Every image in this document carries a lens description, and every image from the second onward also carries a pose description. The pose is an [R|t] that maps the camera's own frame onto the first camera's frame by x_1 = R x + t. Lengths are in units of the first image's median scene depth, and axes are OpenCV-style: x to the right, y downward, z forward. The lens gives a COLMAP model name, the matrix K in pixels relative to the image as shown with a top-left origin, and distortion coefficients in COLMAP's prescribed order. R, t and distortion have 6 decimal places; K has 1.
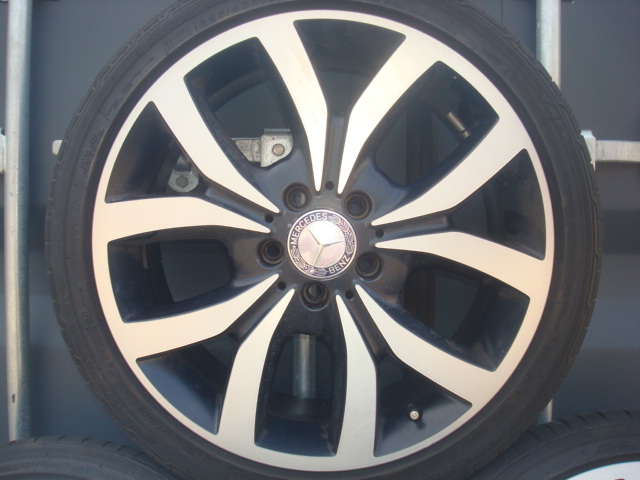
lens RADIAL K [[660.9, 0, 320.0], [0, 660.9, 240.0], [0, 0, 1]] dist [-0.097536, -0.018423]
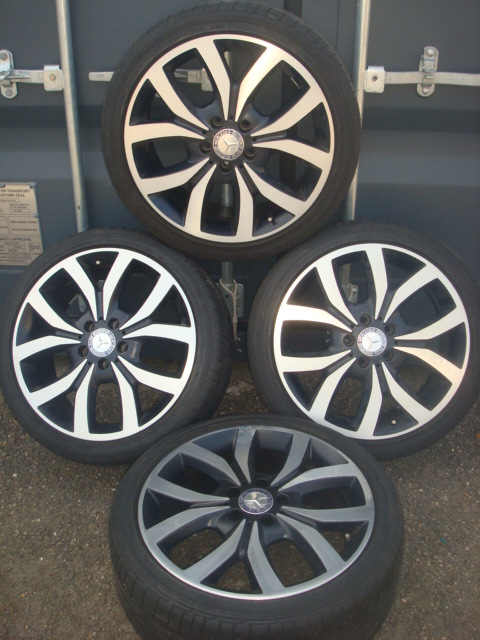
lens RADIAL K [[660.9, 0, 240.0], [0, 660.9, 320.0], [0, 0, 1]] dist [-0.097536, -0.018423]
pose [[0.998294, 0.021331, -0.054353, 0.173534], [0.004984, 0.896346, 0.443326, -0.439758], [0.058176, -0.442841, 0.894711, -1.219452]]
